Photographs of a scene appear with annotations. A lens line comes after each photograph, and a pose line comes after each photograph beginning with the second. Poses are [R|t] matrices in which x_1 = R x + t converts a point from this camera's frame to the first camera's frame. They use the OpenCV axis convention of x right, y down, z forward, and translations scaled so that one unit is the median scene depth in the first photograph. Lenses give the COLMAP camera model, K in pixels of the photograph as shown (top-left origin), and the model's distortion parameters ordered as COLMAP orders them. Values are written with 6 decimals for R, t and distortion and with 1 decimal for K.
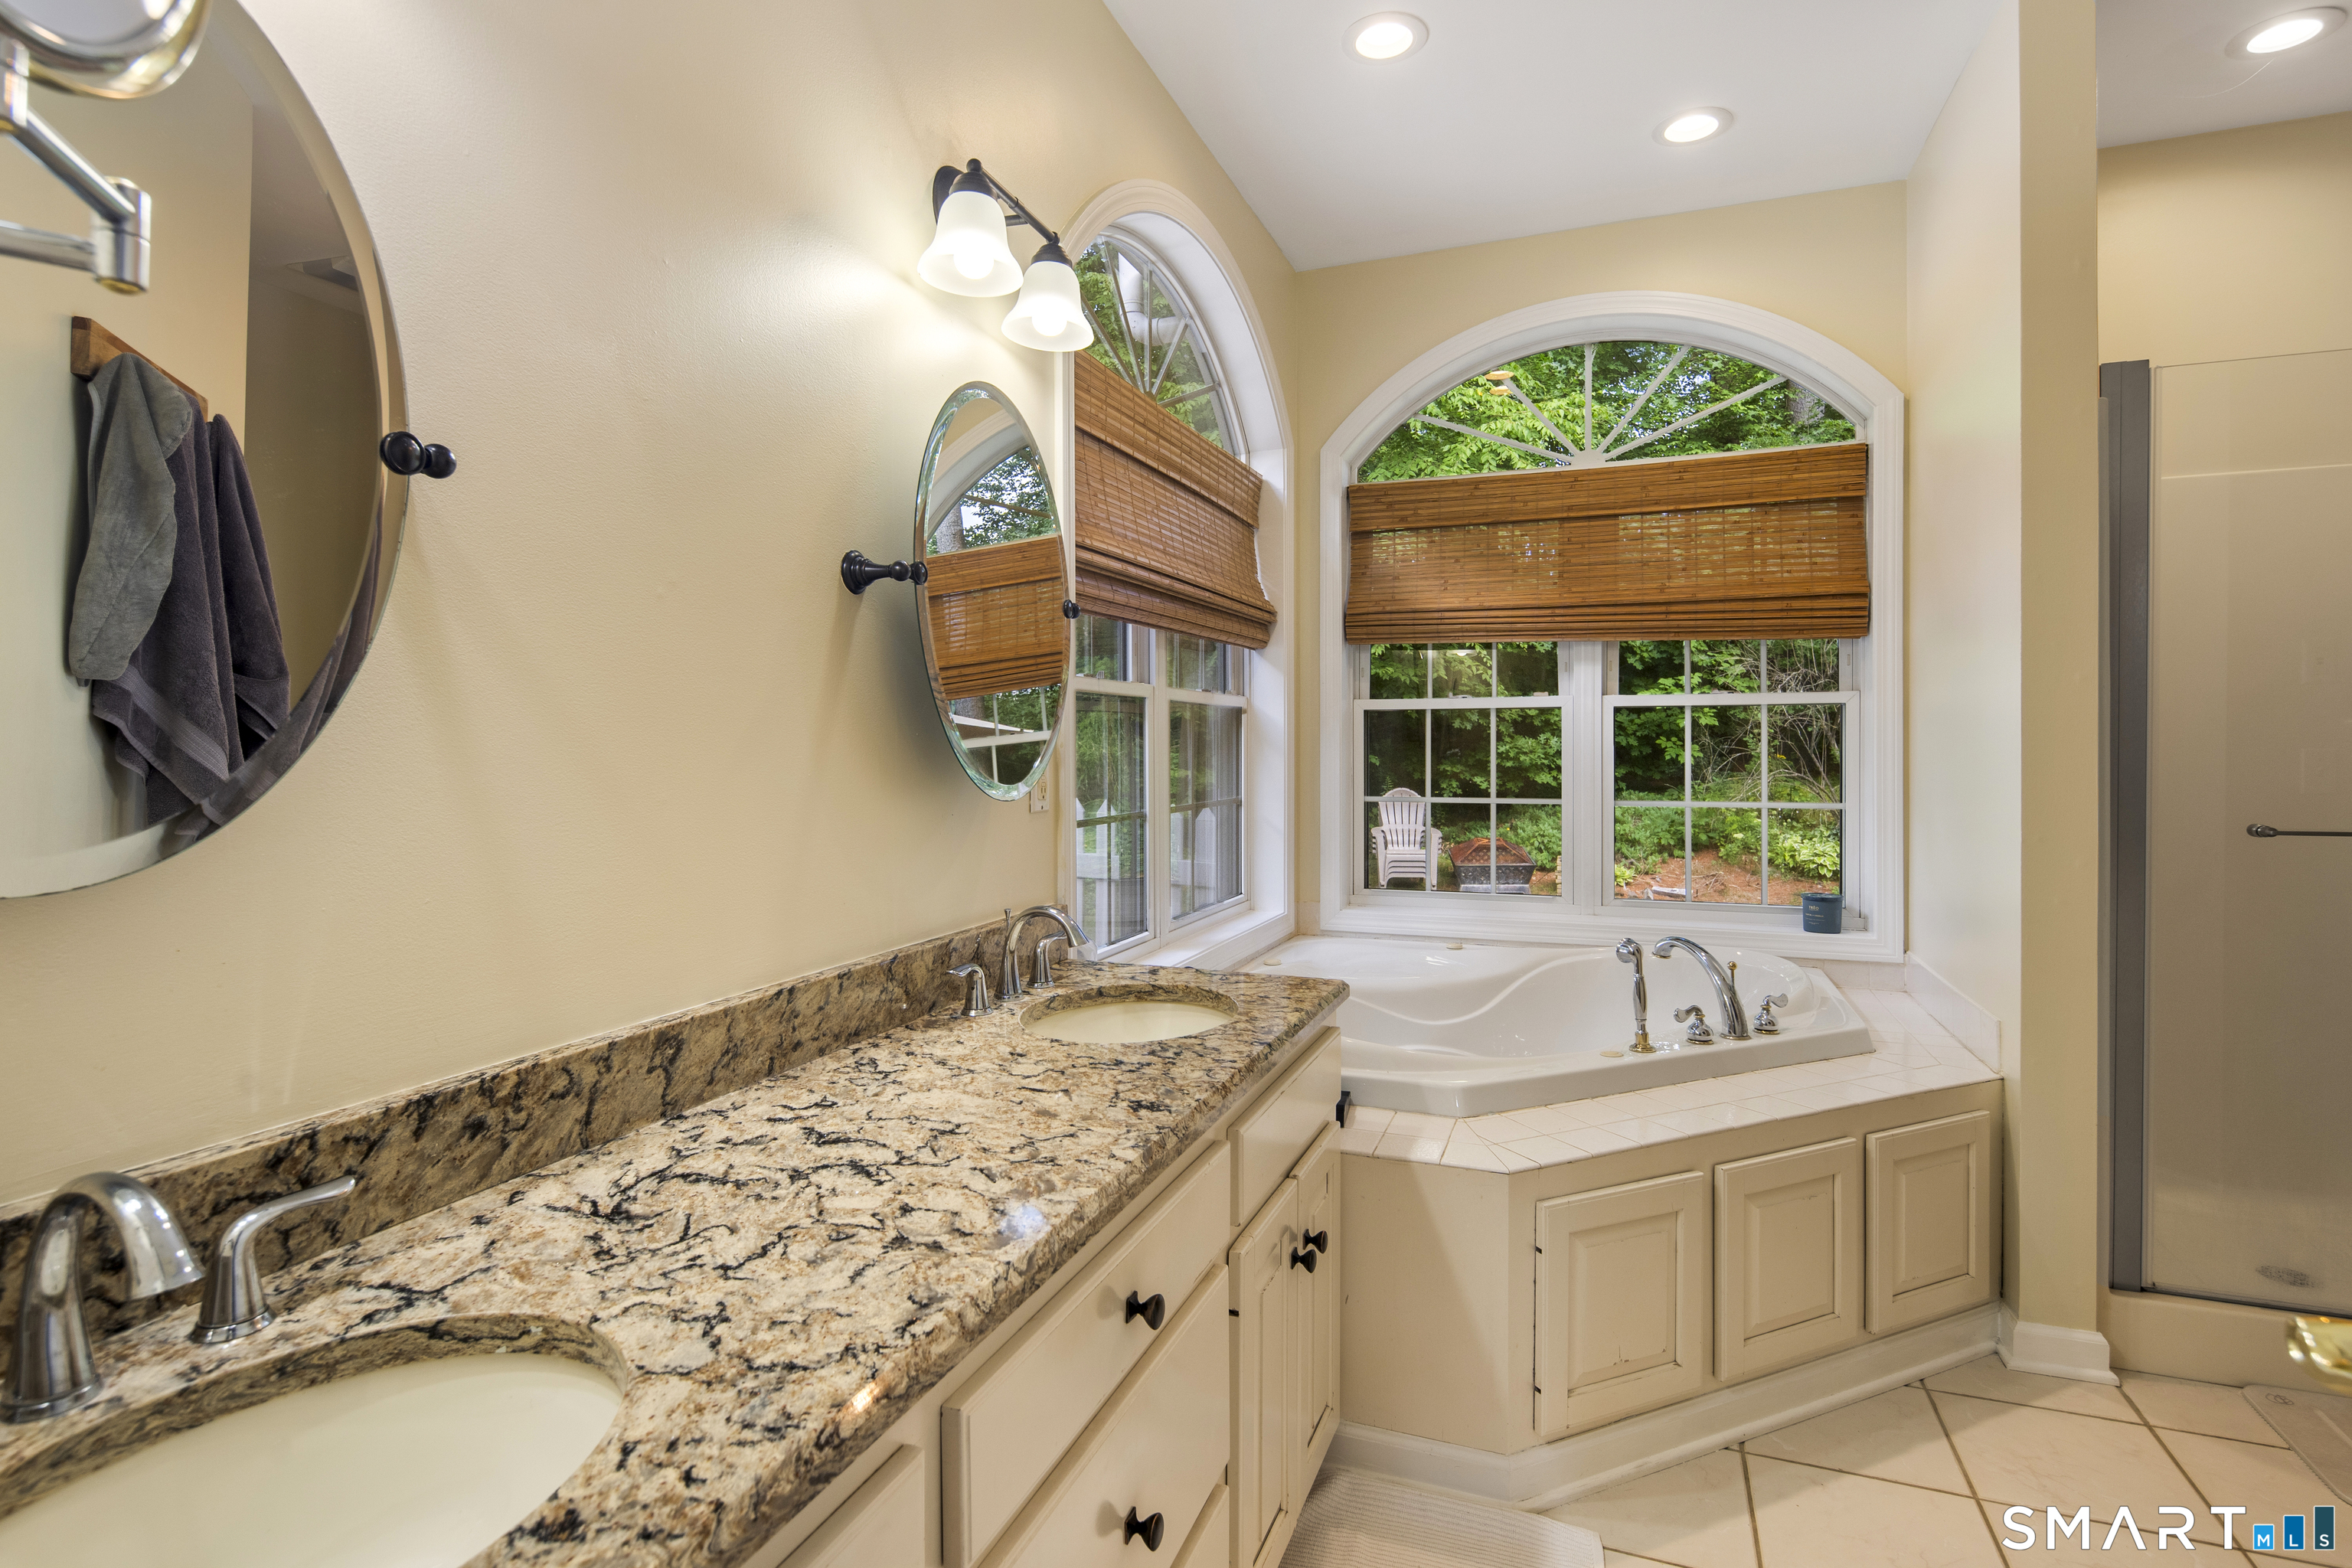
lens RADIAL K [[1154.8, 0, 1173.2], [0, 1154.8, 742.0], [0, 0, 1]] dist [0.004208, -0.002827]
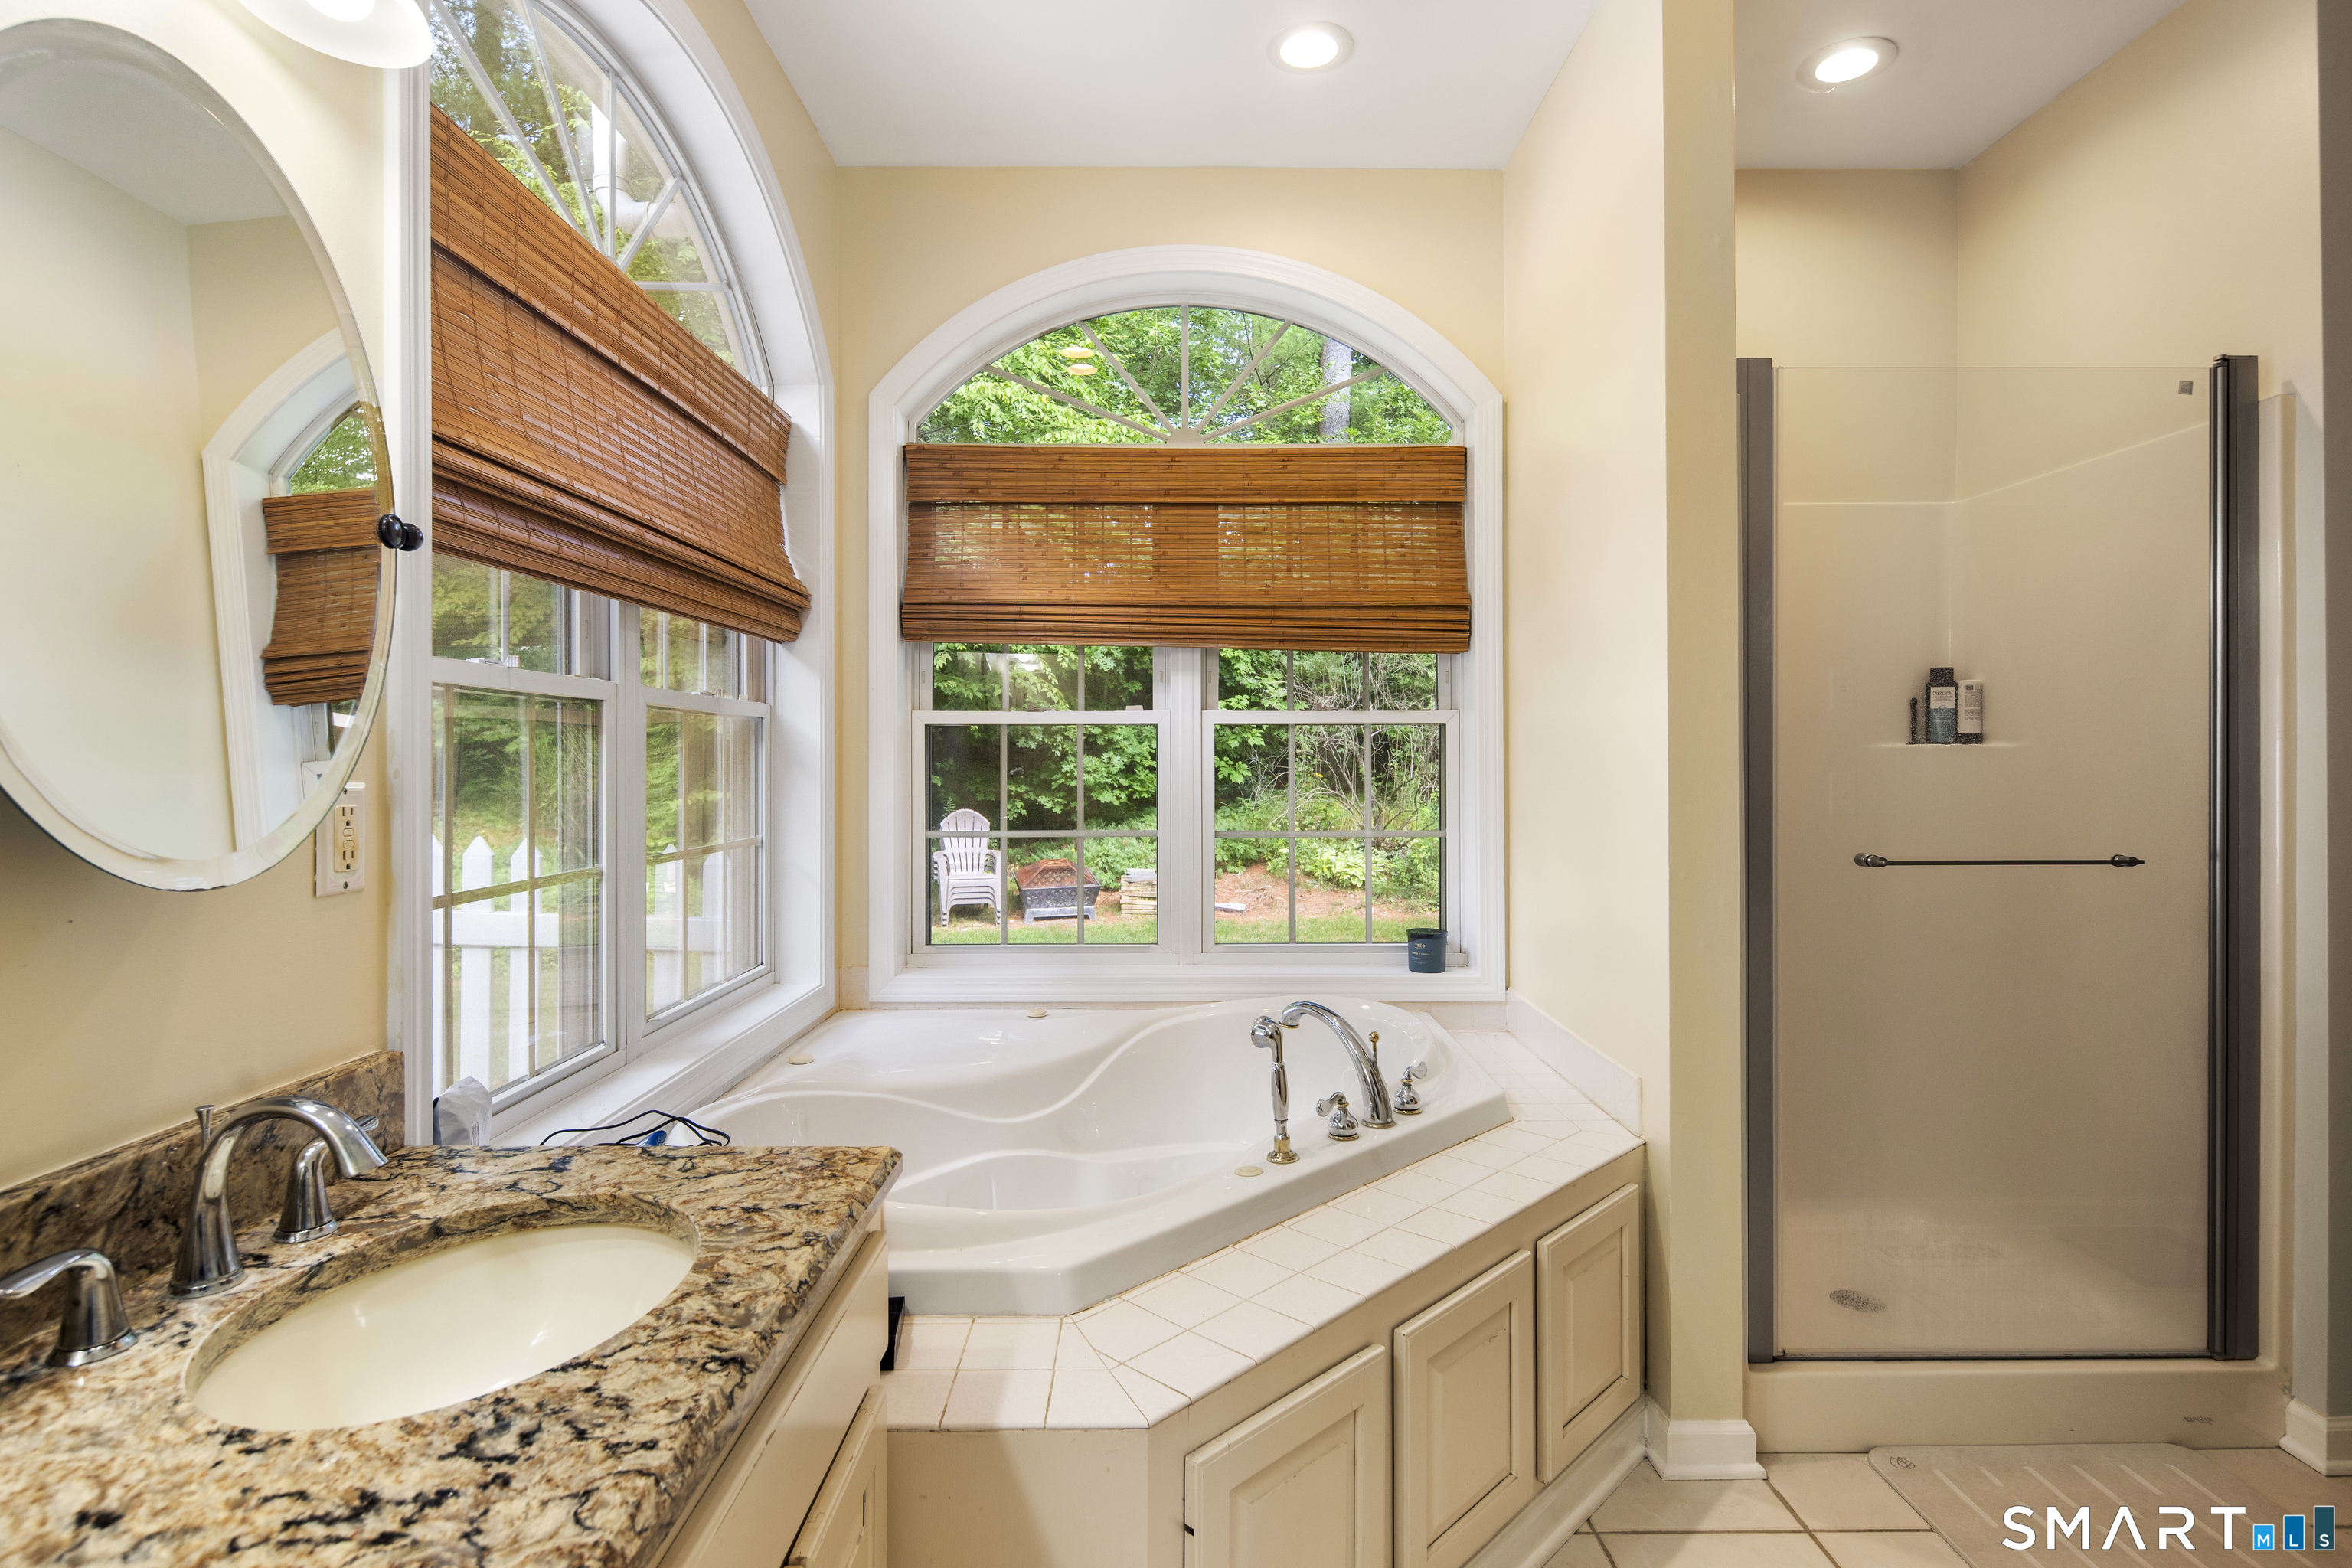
lens RADIAL K [[1154.8, 0, 1174.3], [0, 1154.8, 773.4], [0, 0, 1]] dist [0.004208, -0.002827]
pose [[0.929882, -0.002303, 0.367850, 0.040304], [-0.002052, 0.999932, 0.011447, -0.003630], [-0.367852, -0.011399, 0.929815, 0.247016]]
